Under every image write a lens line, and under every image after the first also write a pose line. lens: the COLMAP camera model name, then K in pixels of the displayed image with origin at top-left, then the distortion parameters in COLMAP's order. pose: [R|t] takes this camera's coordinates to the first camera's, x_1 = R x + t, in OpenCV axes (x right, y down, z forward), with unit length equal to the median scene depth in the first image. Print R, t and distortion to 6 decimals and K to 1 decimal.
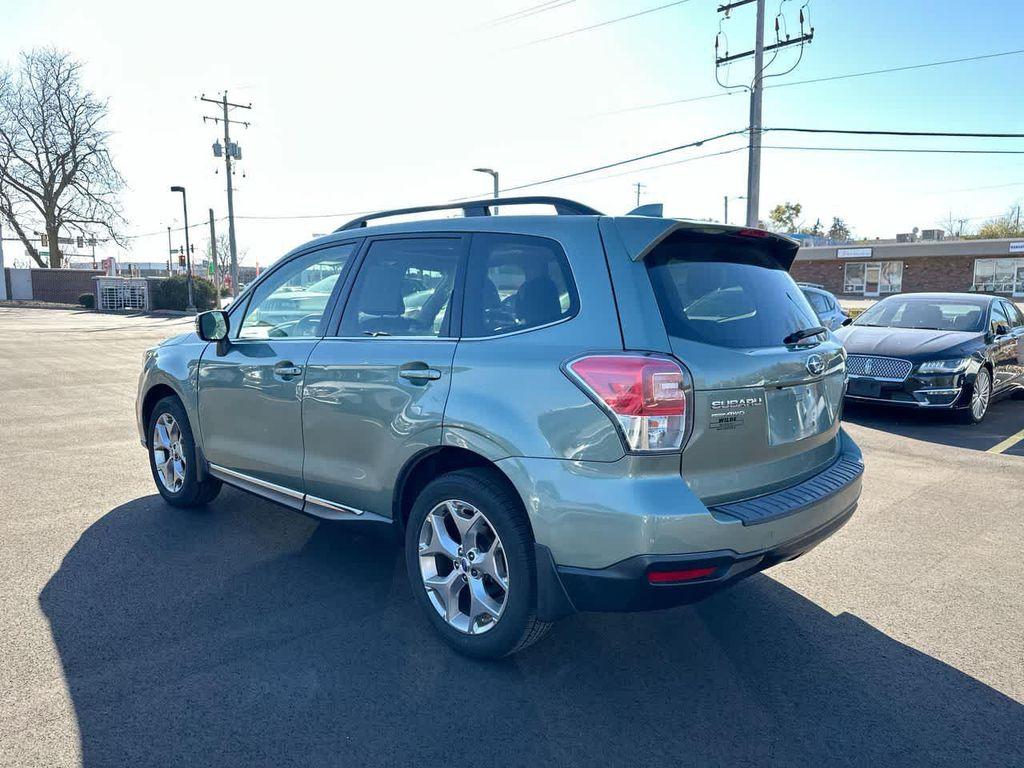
lens RADIAL K [[756.2, 0, 512.0], [0, 756.2, 384.0], [0, 0, 1]] dist [0.053816, -0.060567]
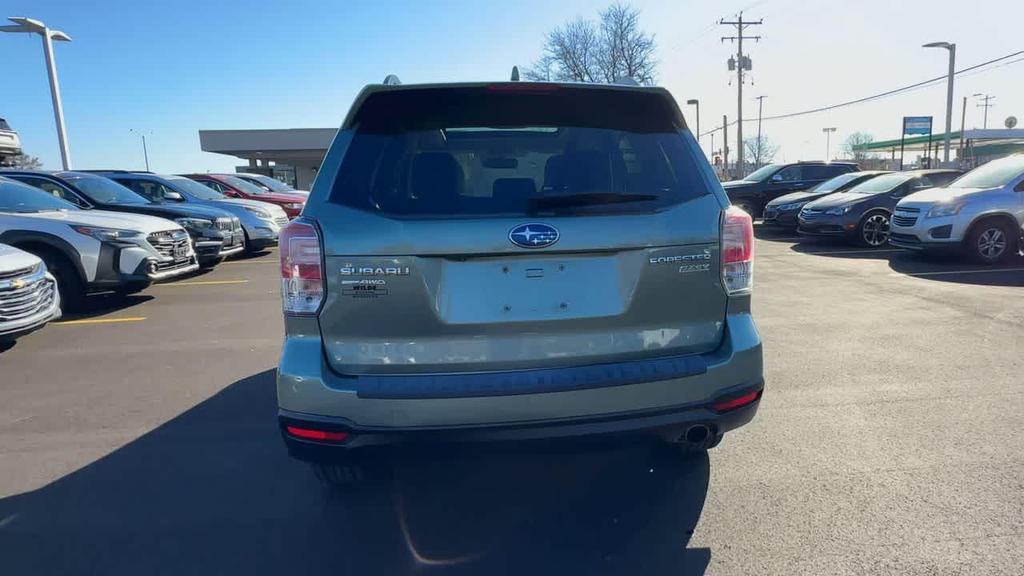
lens RADIAL K [[666.4, 0, 591.0], [0, 666.4, 298.8], [0, 0, 1]] dist [-0.001725, 0.001279]
pose [[0.783141, 0.070929, -0.617785, 0.155777], [-0.041764, 0.997230, 0.061551, -0.000547], [0.620440, -0.022402, 0.783934, 0.077173]]
